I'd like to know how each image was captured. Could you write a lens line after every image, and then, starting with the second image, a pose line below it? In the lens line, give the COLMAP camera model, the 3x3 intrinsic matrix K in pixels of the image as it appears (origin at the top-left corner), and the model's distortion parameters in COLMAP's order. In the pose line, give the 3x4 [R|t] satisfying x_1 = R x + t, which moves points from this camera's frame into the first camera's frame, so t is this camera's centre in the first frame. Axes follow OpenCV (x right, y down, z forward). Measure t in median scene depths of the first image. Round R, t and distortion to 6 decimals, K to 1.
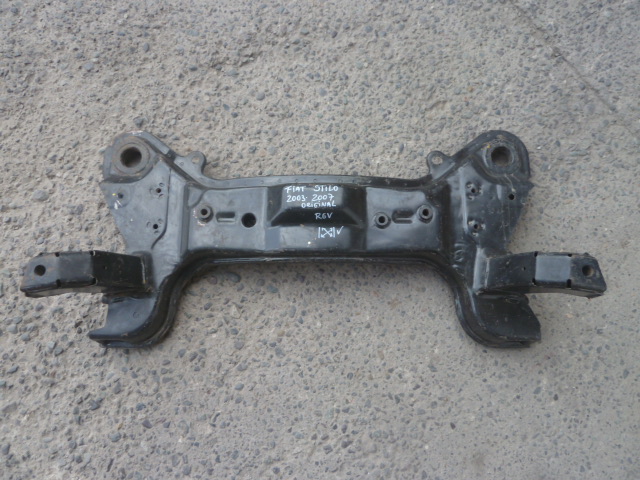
lens RADIAL K [[488.1, 0, 317.4], [0, 488.1, 237.1], [0, 0, 1]] dist [-0.025791, -0.003575]
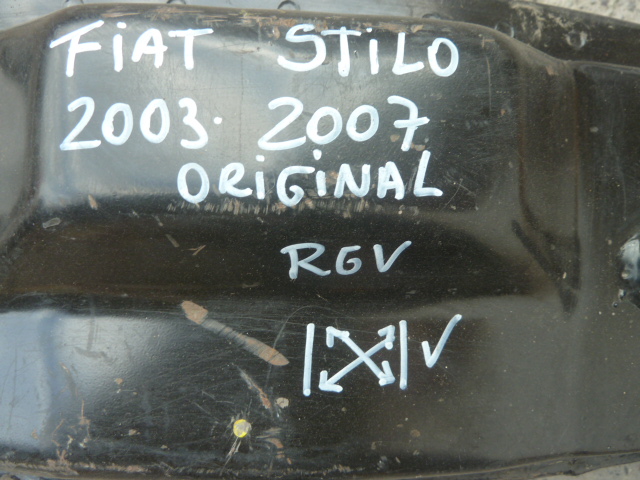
lens RADIAL K [[488.1, 0, 318.4], [0, 488.1, 239.5], [0, 0, 1]] dist [-0.025791, -0.003575]
pose [[0.998575, 0.031179, 0.043308, -0.000971], [-0.039419, 0.978011, 0.204793, -0.077687], [-0.035970, -0.206209, 0.977847, 0.866152]]
